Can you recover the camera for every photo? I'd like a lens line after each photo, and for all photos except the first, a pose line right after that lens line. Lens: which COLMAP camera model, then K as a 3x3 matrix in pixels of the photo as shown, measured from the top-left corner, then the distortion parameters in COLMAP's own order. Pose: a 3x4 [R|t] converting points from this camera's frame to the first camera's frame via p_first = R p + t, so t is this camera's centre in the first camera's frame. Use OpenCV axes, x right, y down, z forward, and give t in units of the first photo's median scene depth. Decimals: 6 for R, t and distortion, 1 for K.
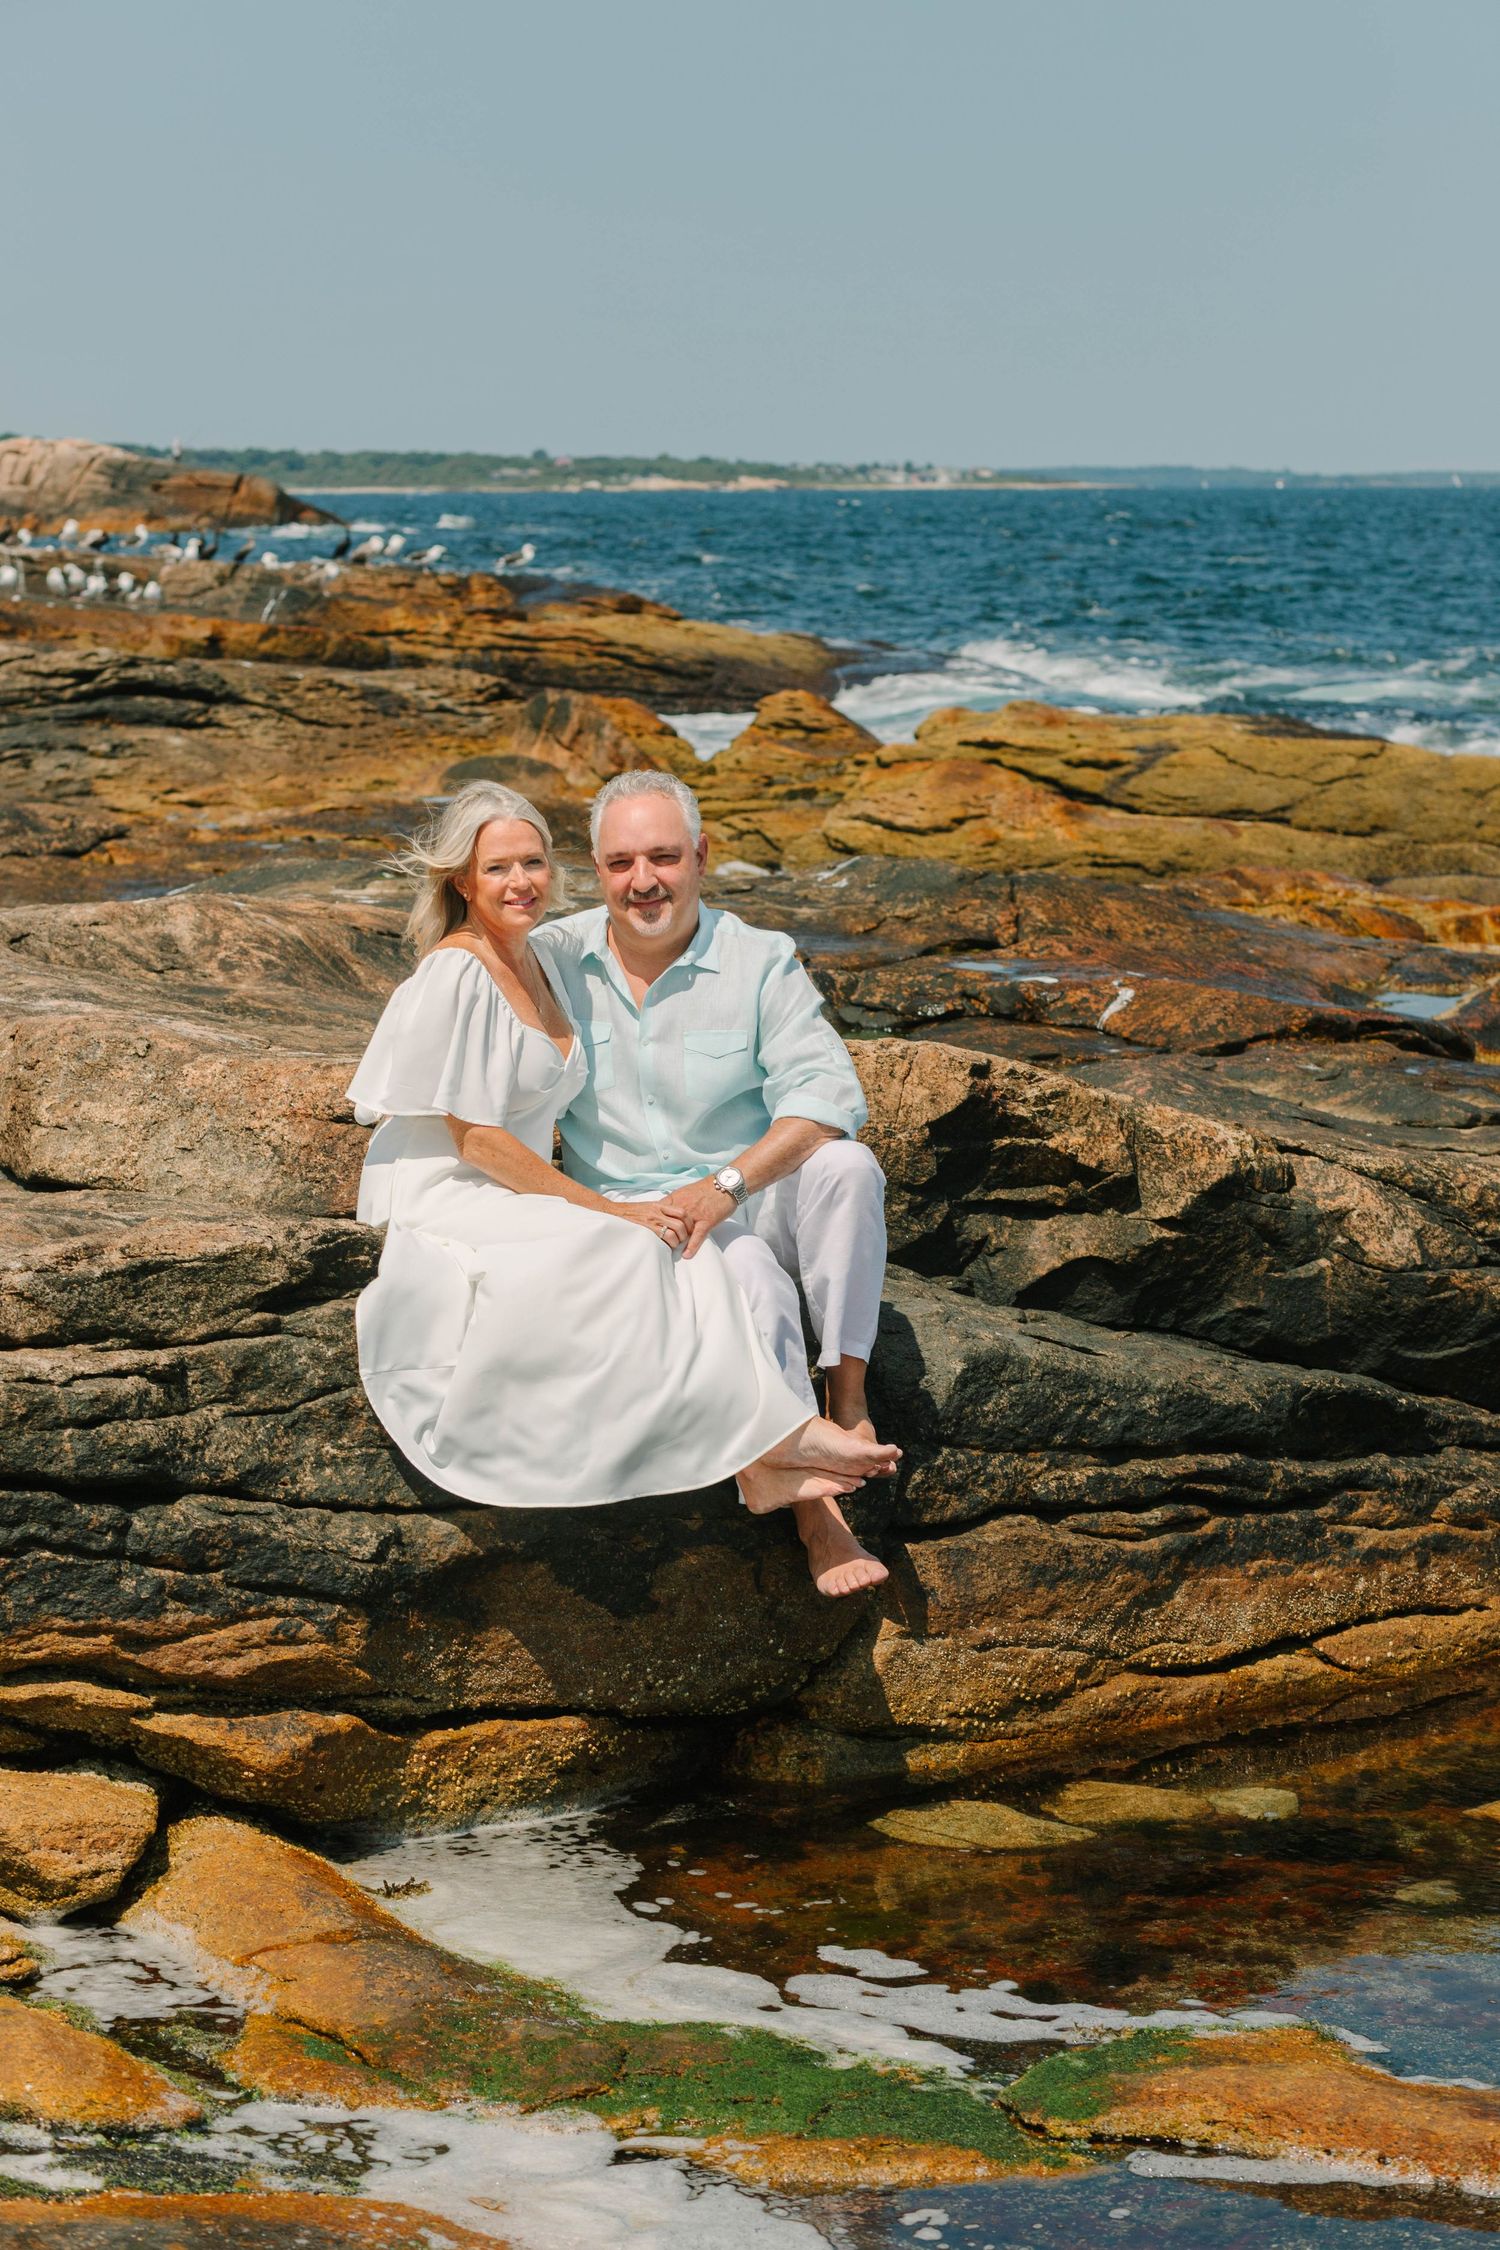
lens RADIAL K [[5821.7, 0, 711.1], [0, 5821.7, 1123.8], [0, 0, 1]] dist [-0.027025, 0.648443]
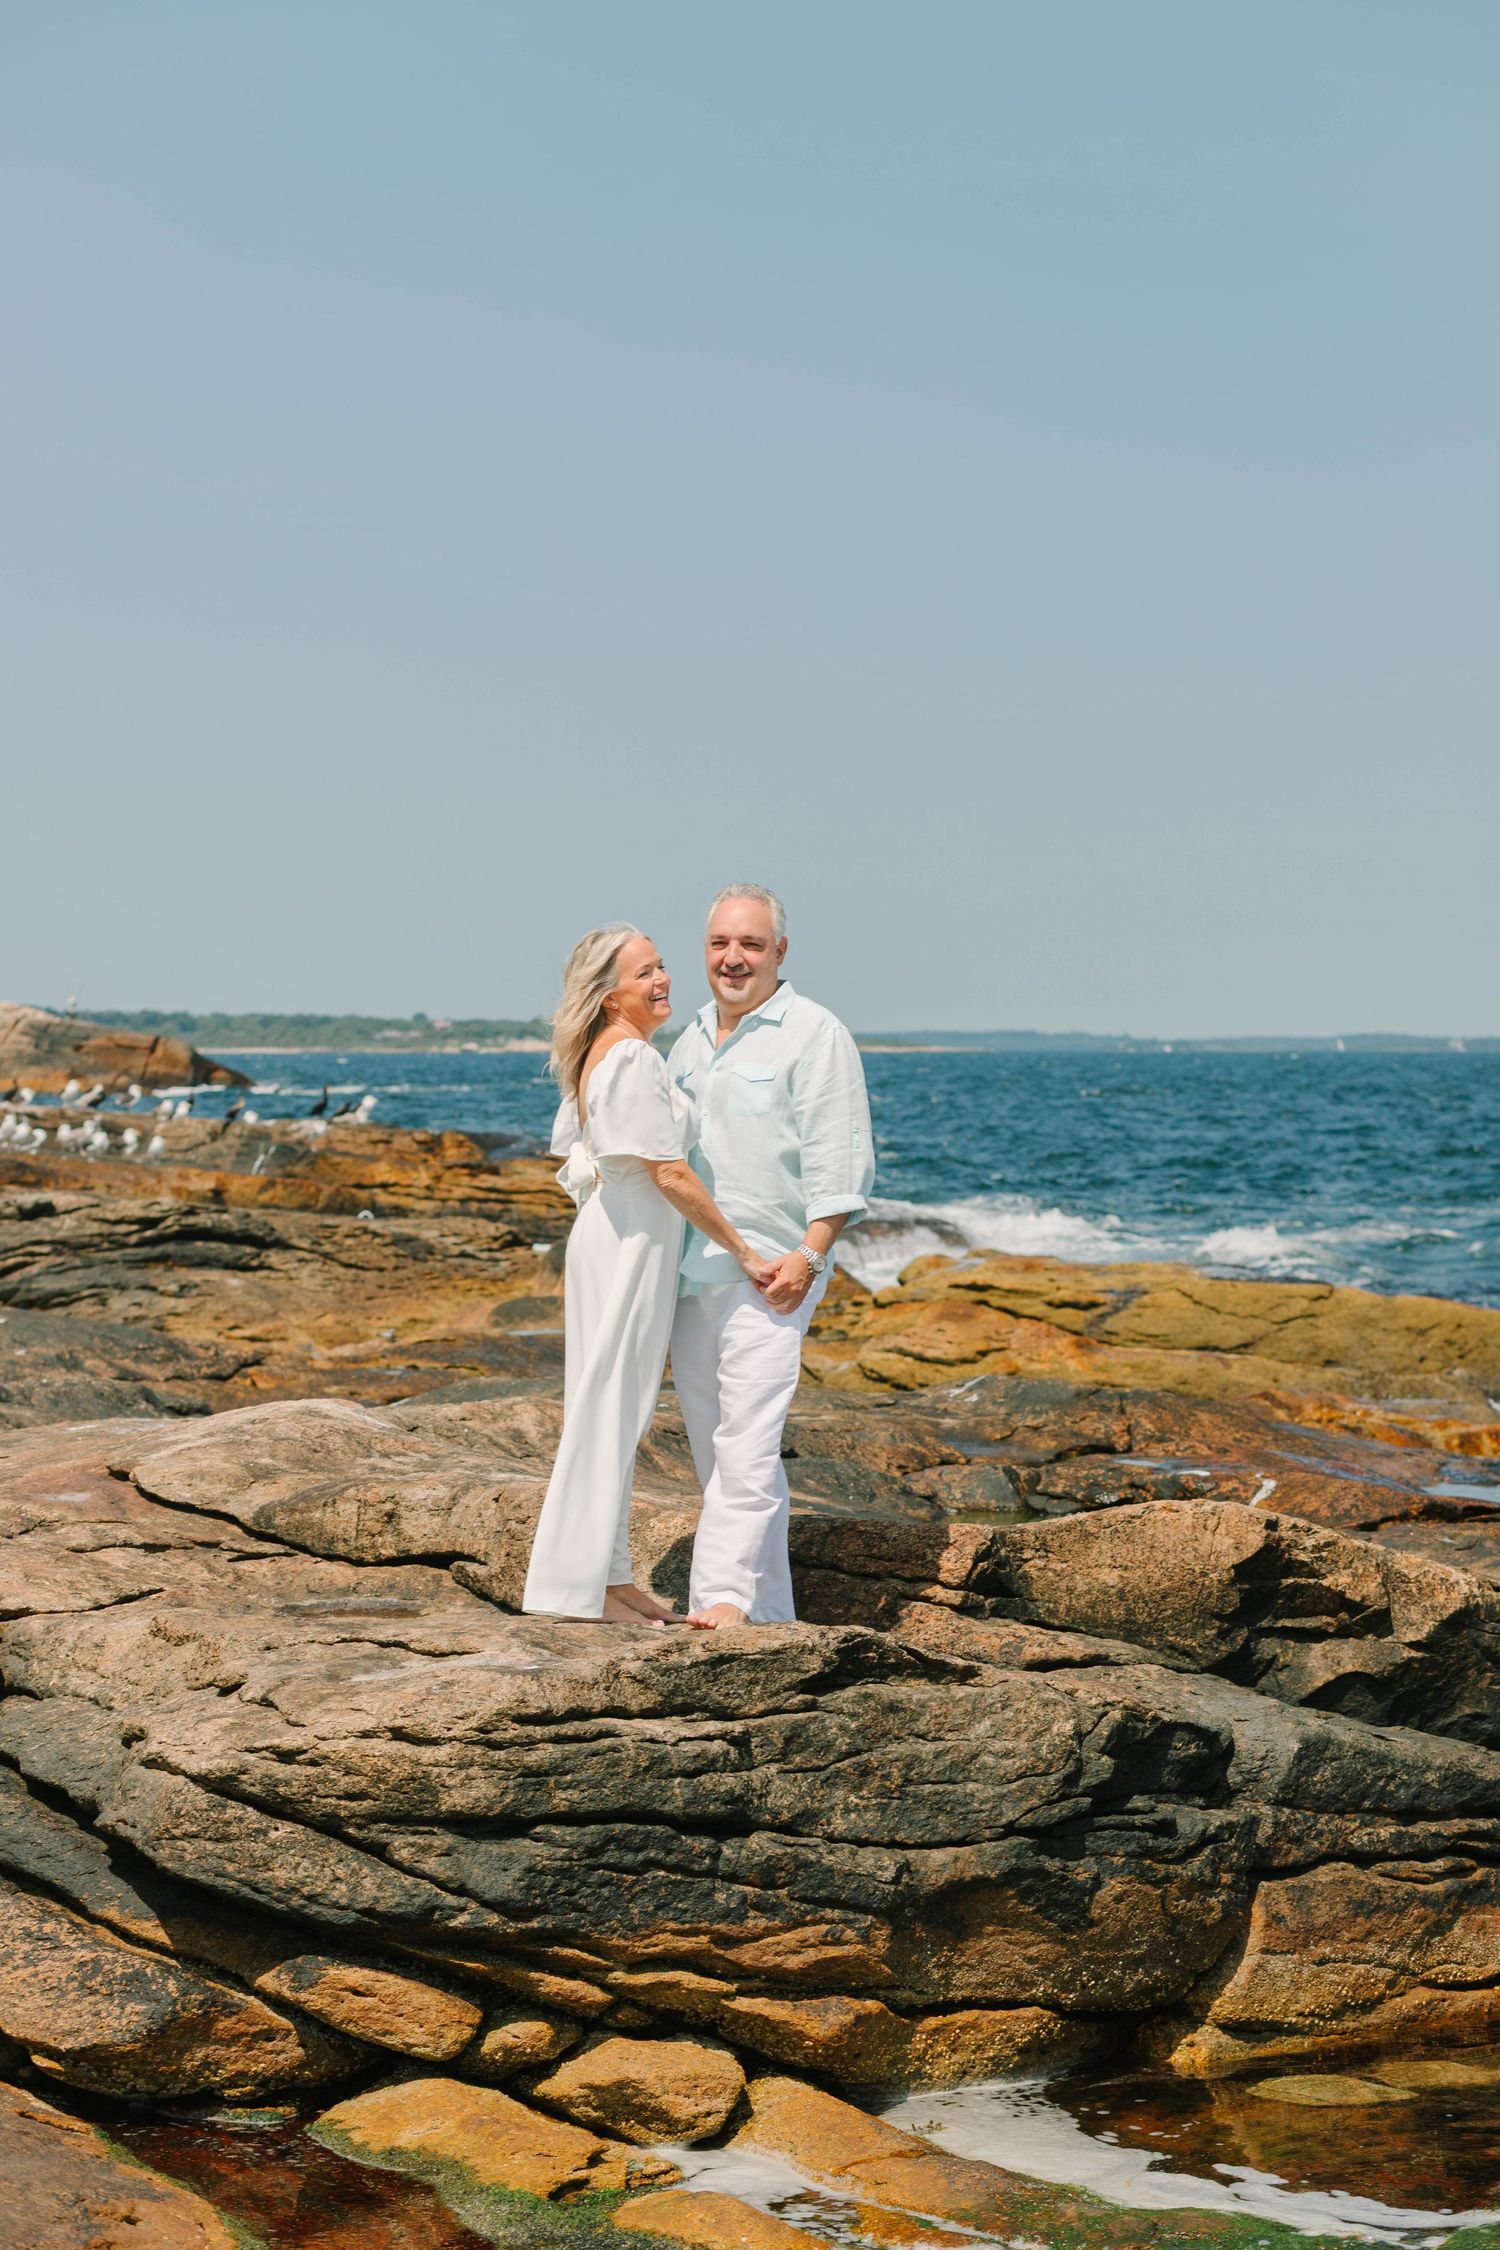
lens RADIAL K [[5549.0, 0, 778.1], [0, 5549.0, 897.5], [0, 0, 1]] dist [0.023161, -0.813976]
pose [[0.999365, 0.005913, 0.035131, -0.090039], [-0.001081, 0.990712, -0.135976, 0.017204], [-0.035608, 0.135852, 0.990089, -0.192226]]
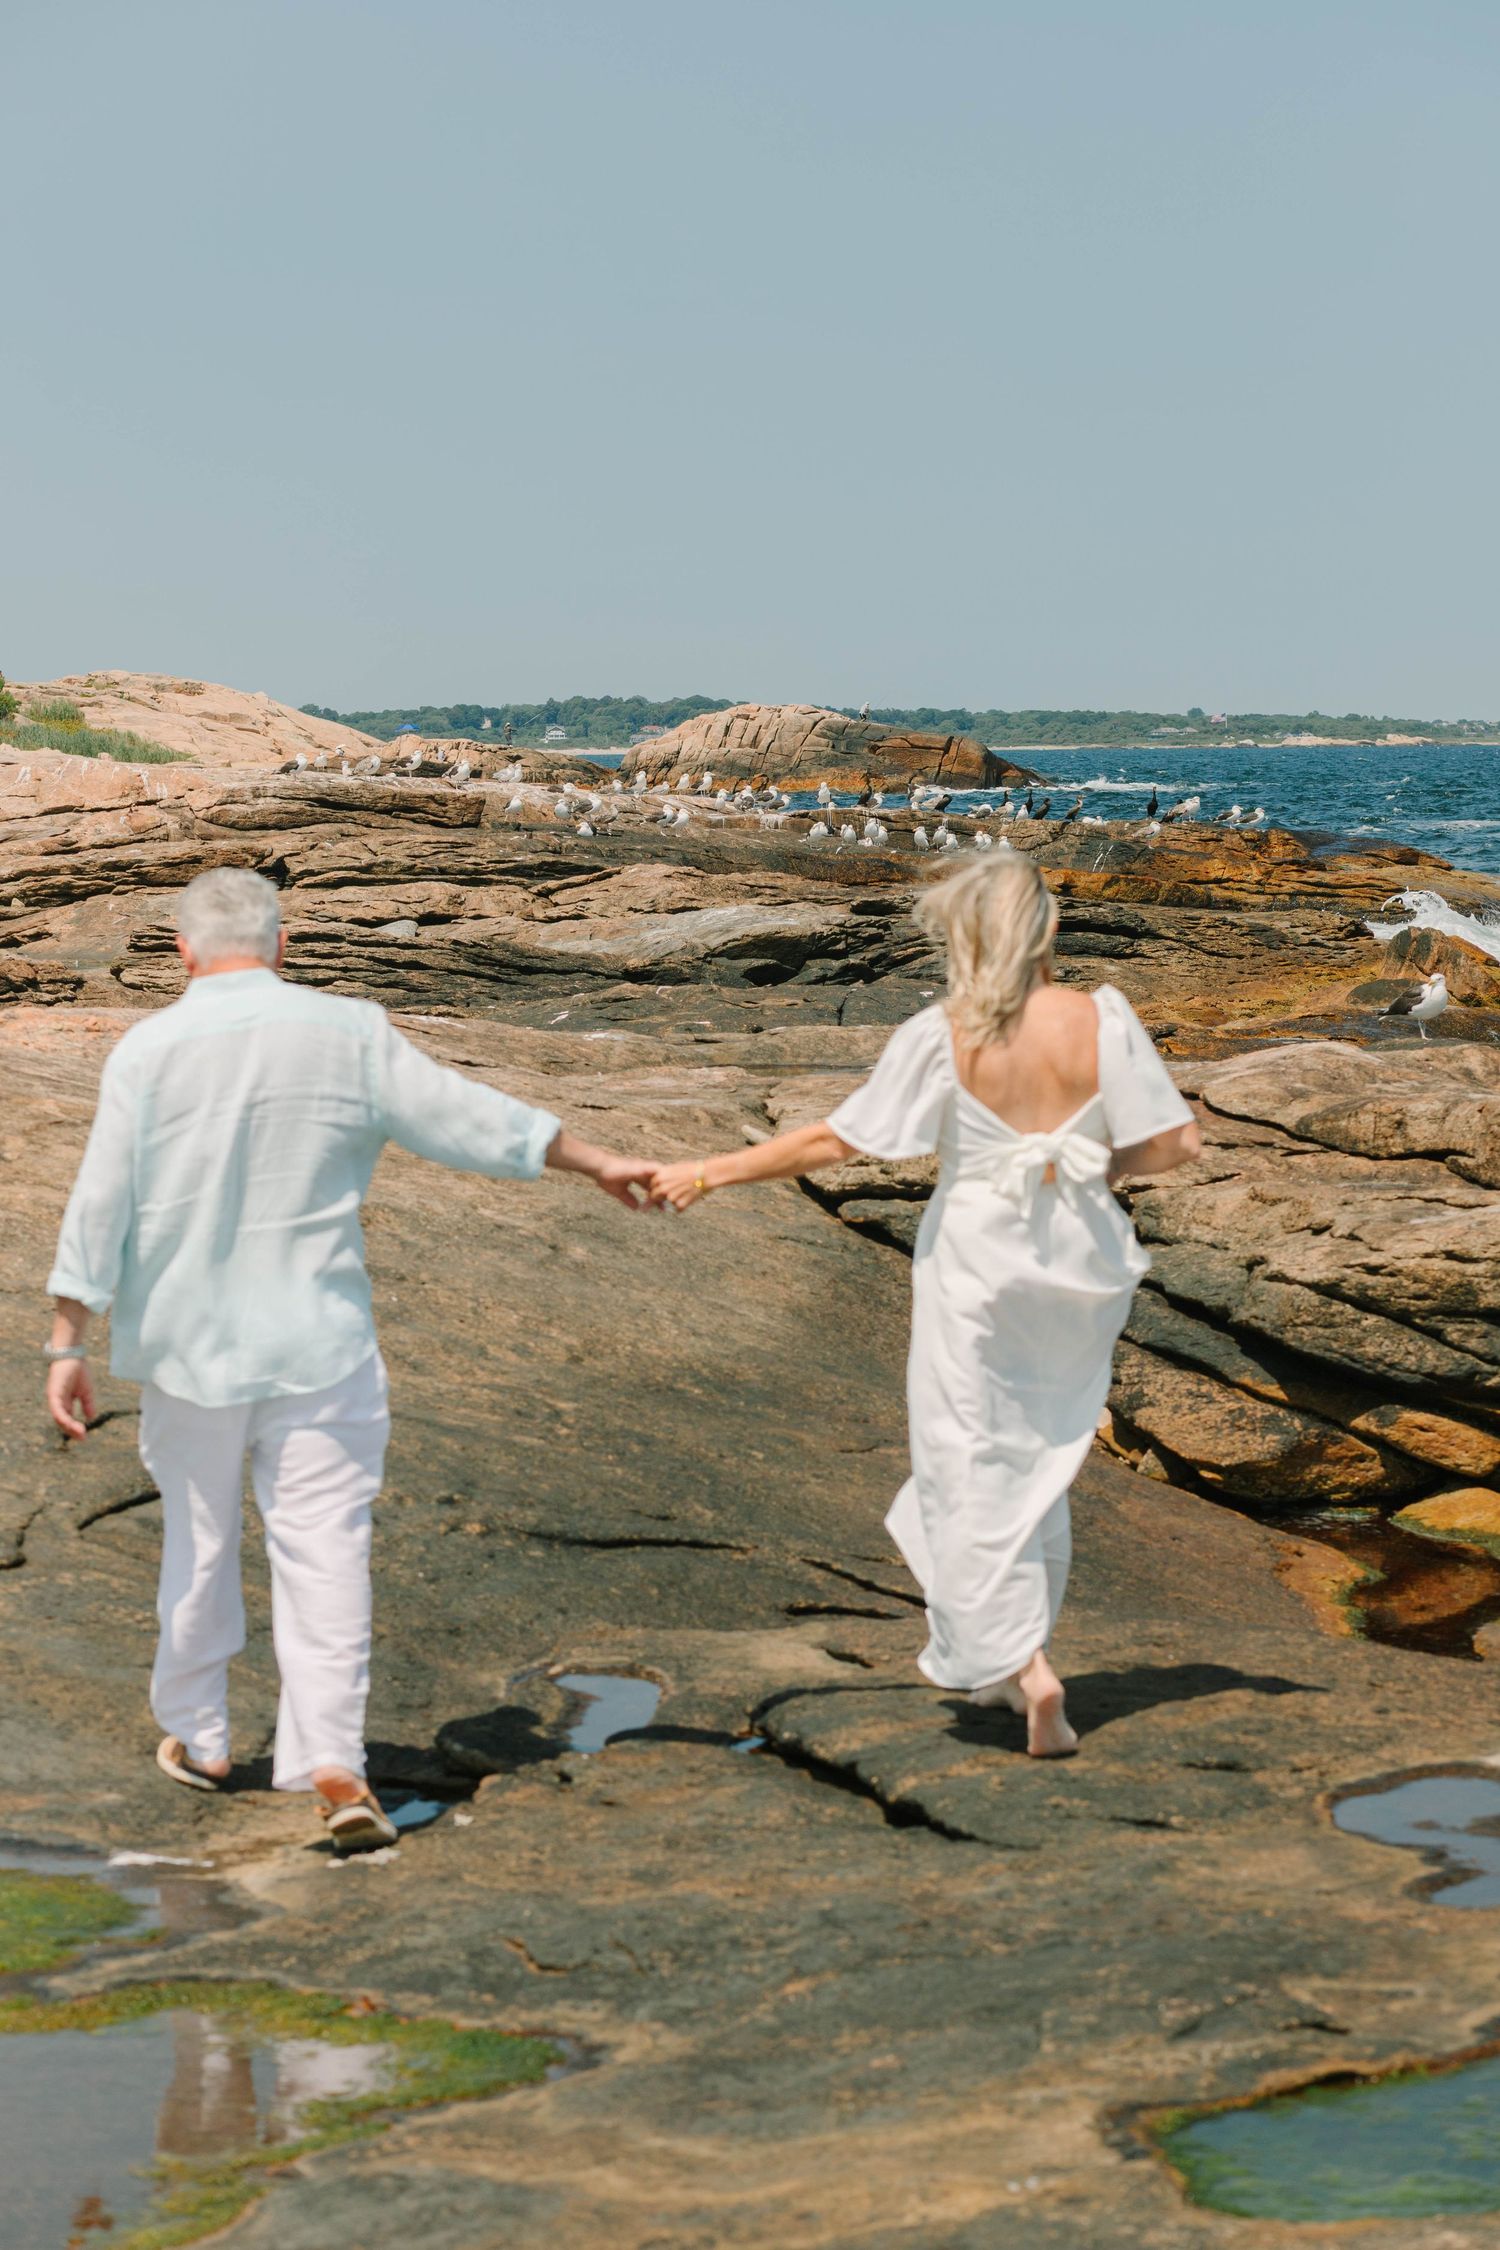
lens RADIAL K [[5521.9, 0, 696.8], [0, 5521.9, 1251.9], [0, 0, 1]] dist [-0.050959, -0.092791]
pose [[0.992922, 0.005766, -0.118629, -0.138194], [-0.007821, 0.999827, -0.016862, 0.049799], [0.118511, 0.017670, 0.992795, -0.574629]]
